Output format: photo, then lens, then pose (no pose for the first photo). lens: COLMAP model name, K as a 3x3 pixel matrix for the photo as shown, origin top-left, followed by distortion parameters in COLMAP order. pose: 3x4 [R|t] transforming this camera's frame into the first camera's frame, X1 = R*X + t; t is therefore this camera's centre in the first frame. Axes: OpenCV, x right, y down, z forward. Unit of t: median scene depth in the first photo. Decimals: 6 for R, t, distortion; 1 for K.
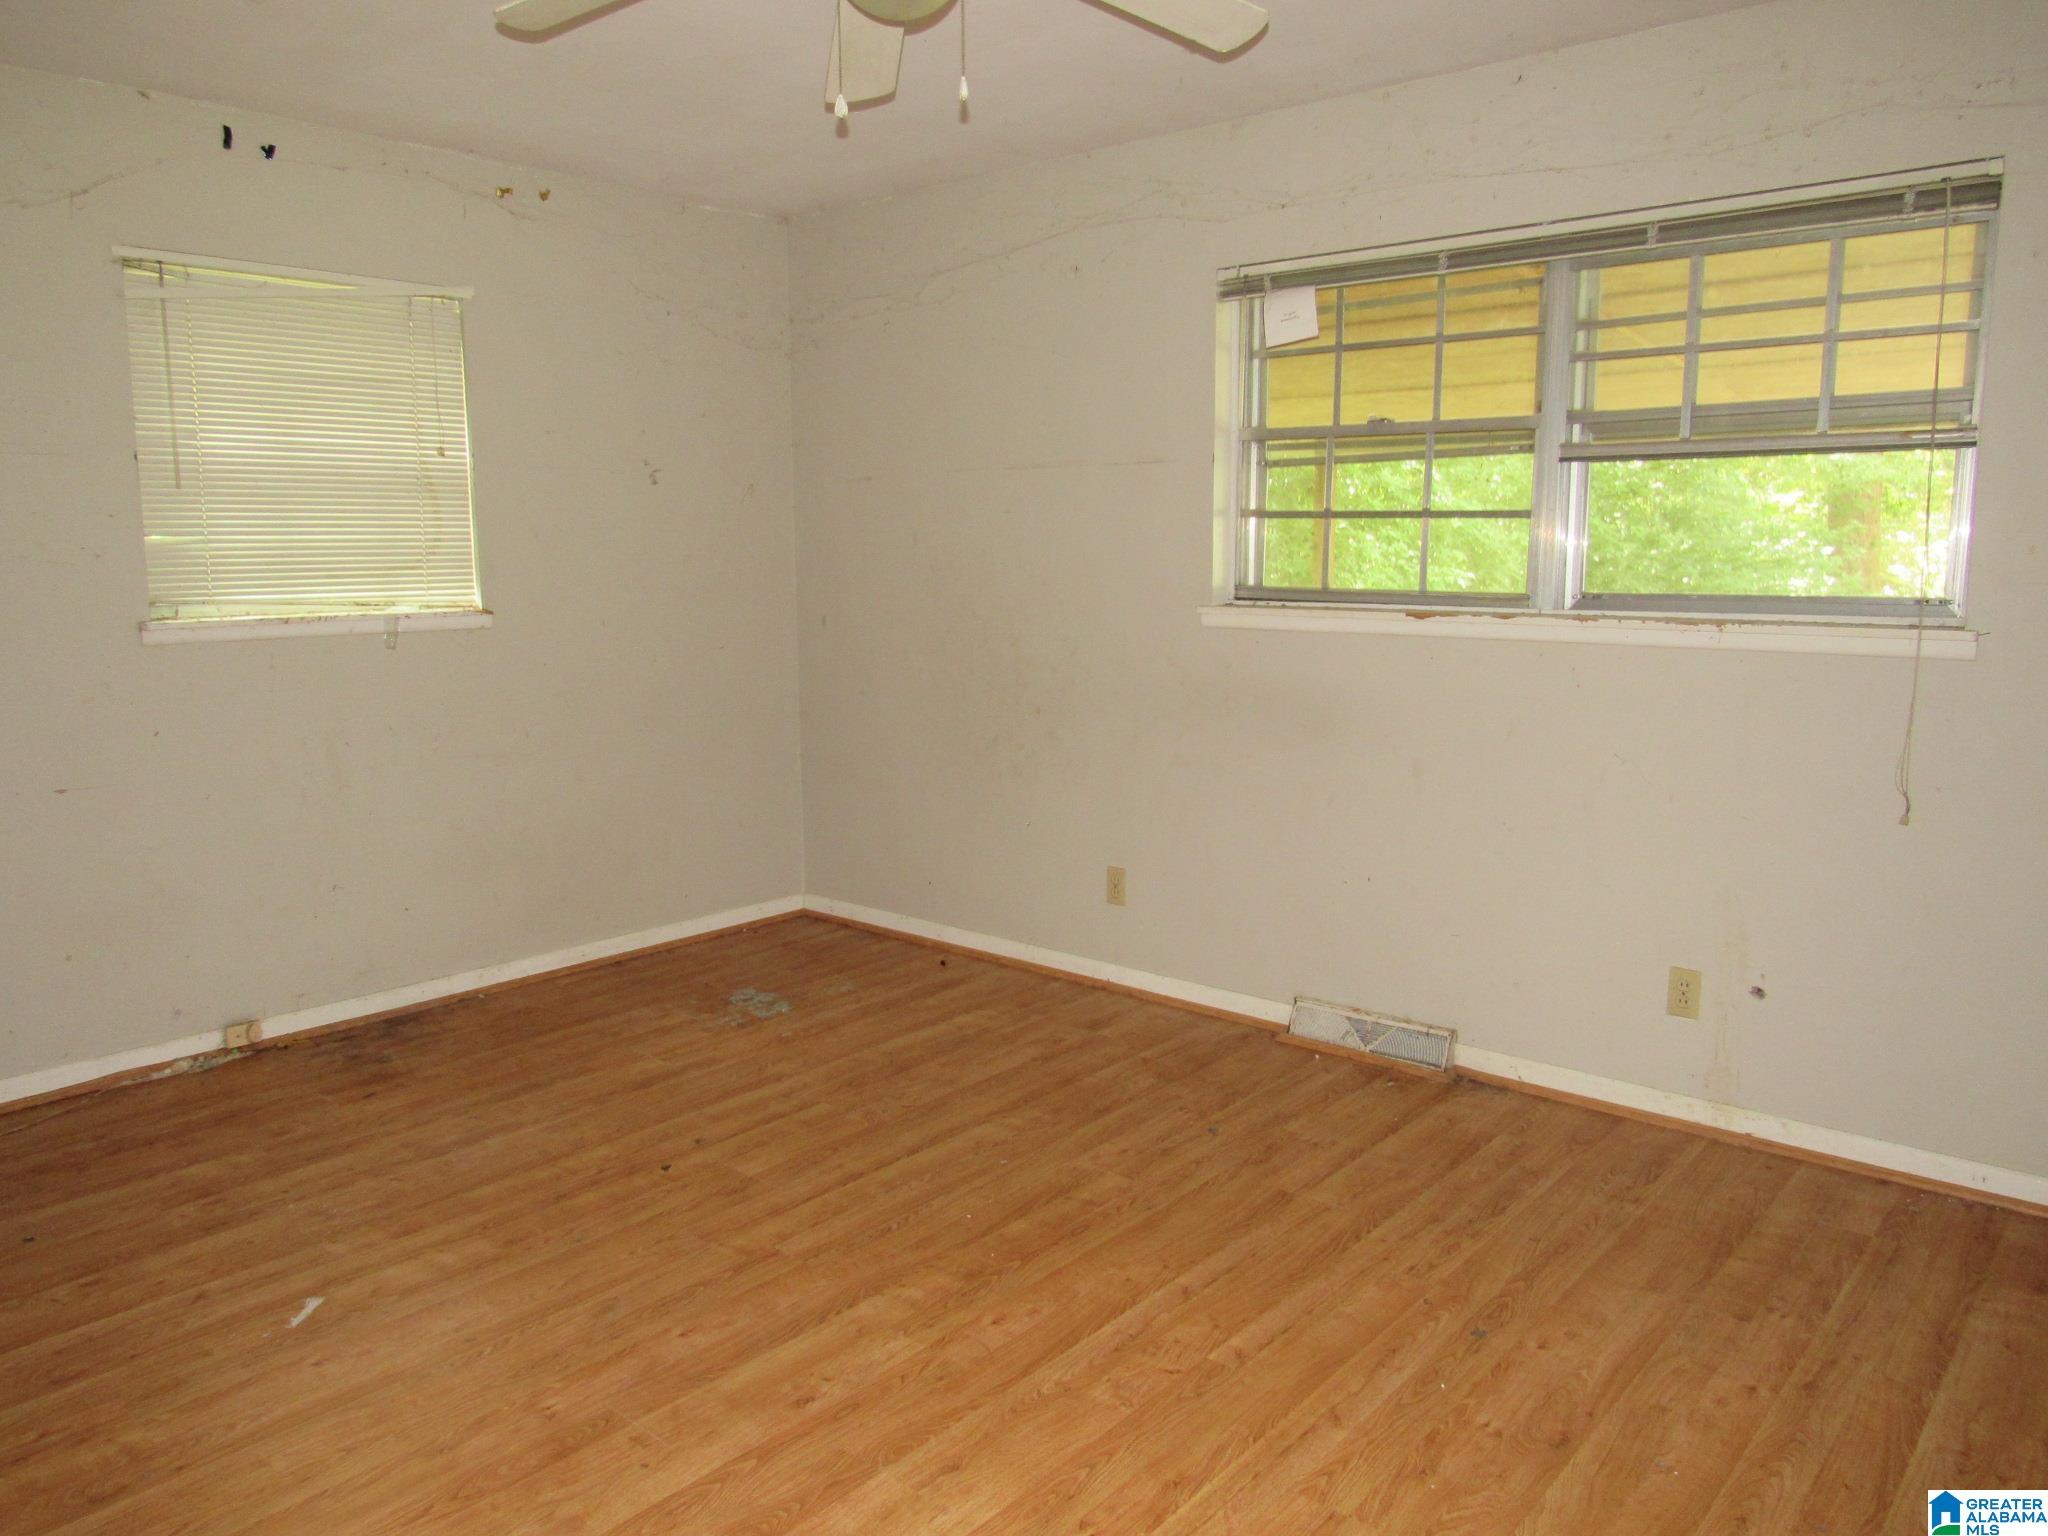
lens RADIAL K [[1475.2, 0, 1010.7], [0, 1475.2, 773.4], [0, 0, 1]] dist [-0.026335, -0.001815]
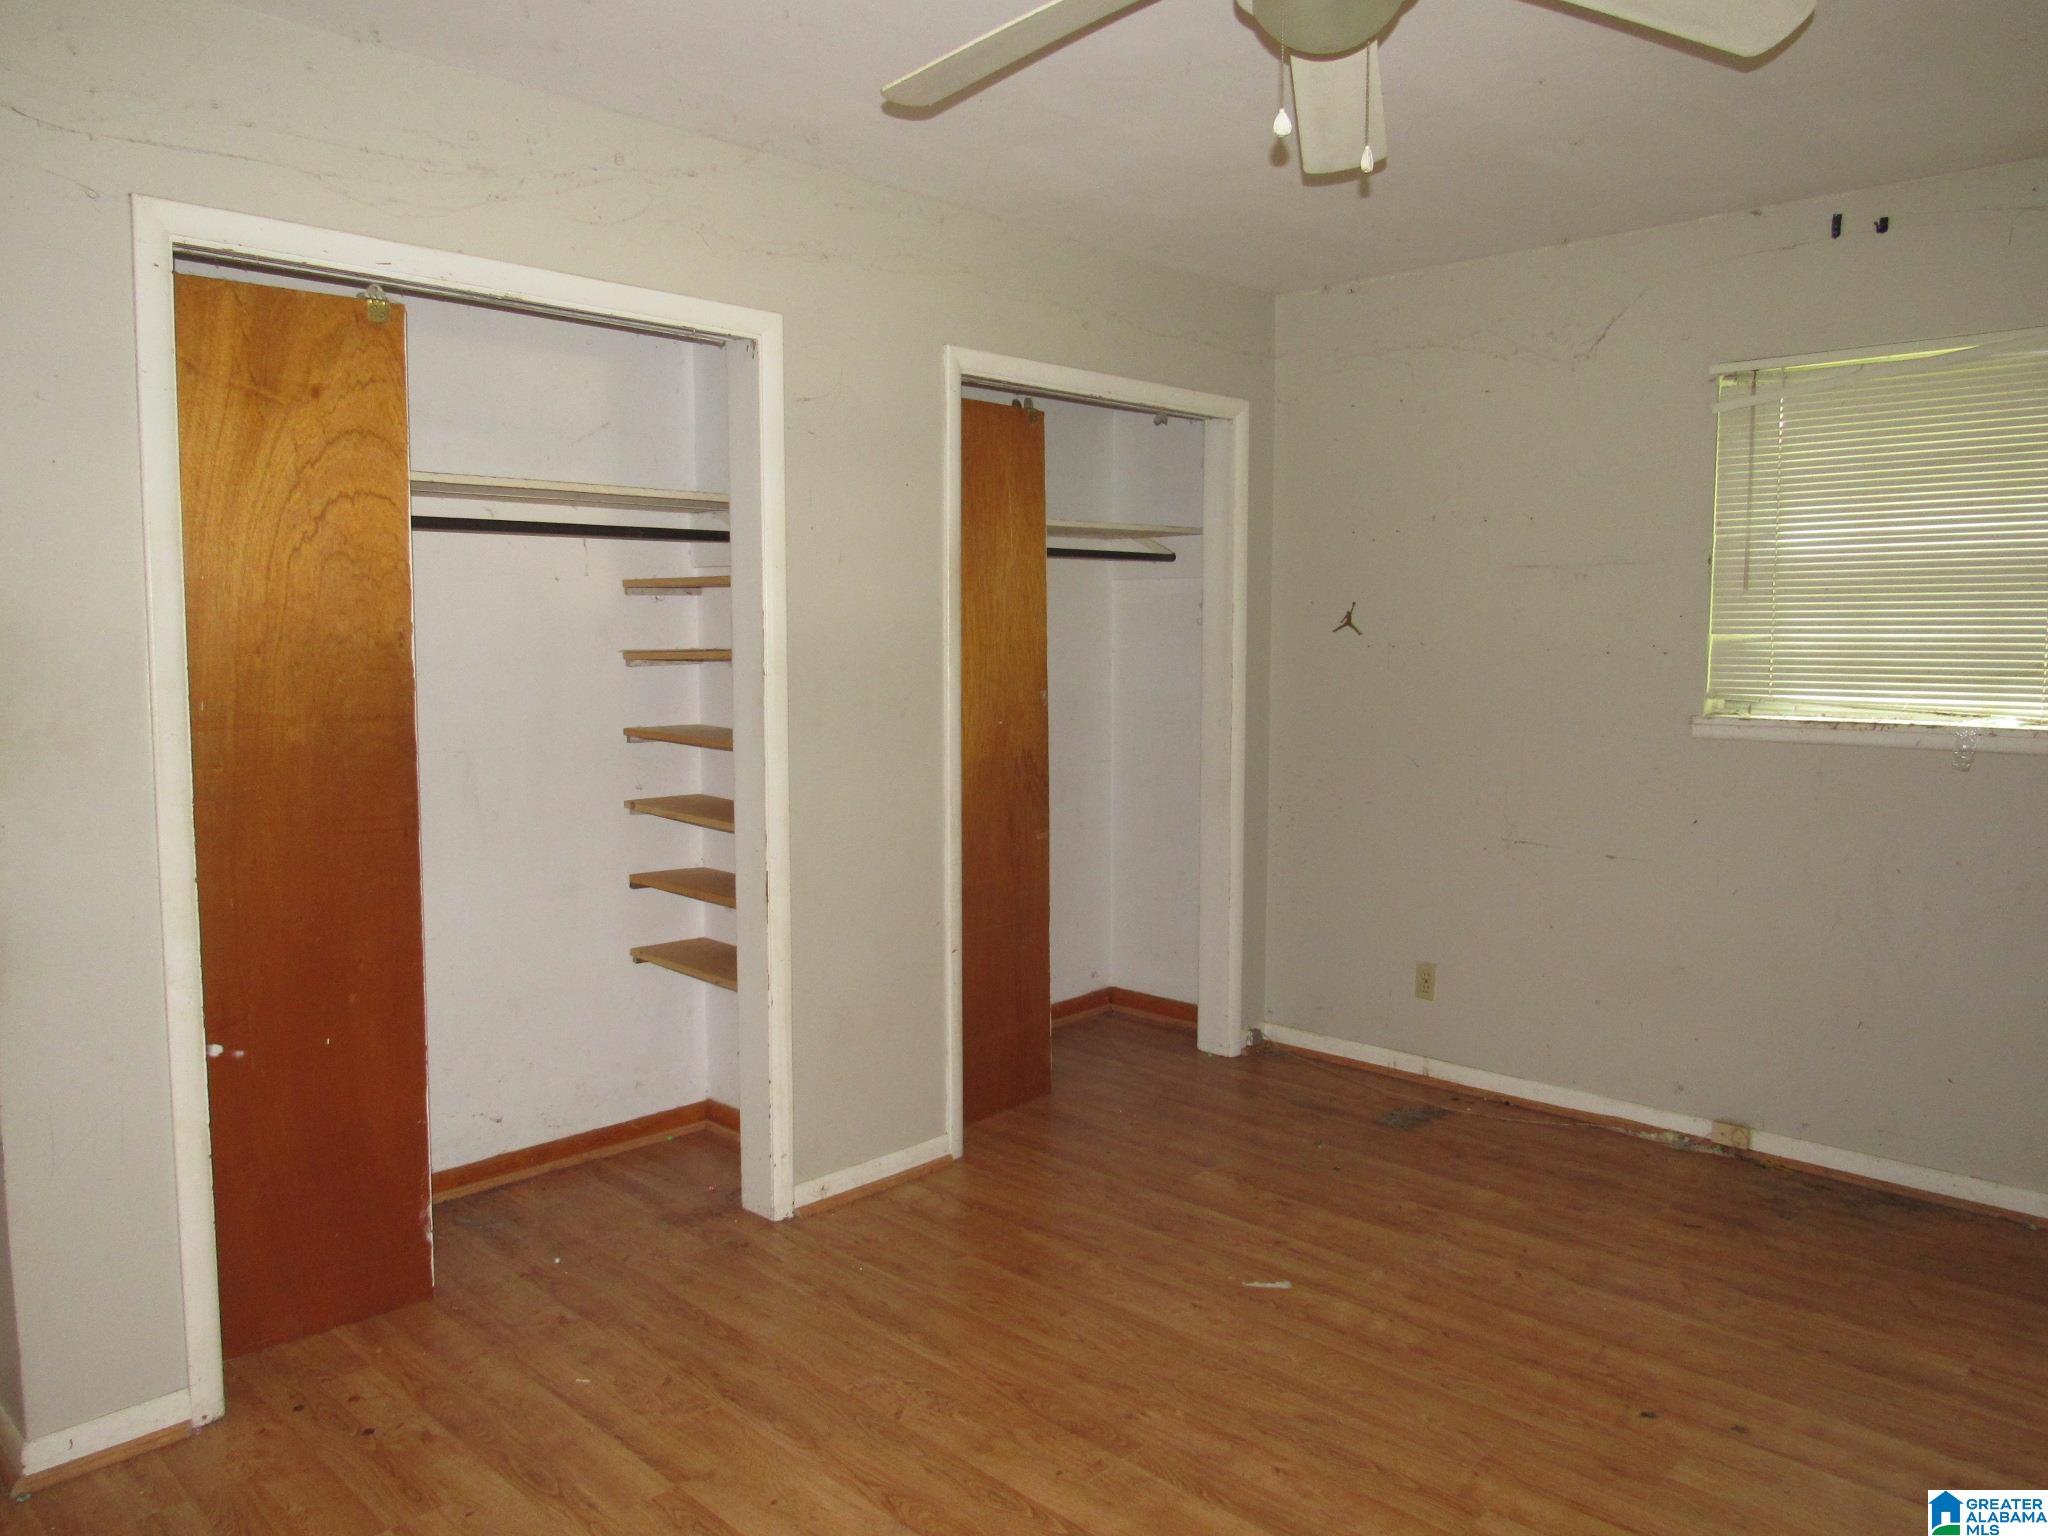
lens RADIAL K [[1475.2, 0, 1011.9], [0, 1475.2, 757.3], [0, 0, 1]] dist [-0.026335, -0.001815]
pose [[-0.059738, 0.091282, -0.994032, 0.504013], [-0.152592, 0.983271, 0.099464, -0.105155], [0.986482, 0.157623, -0.044809, 0.574839]]
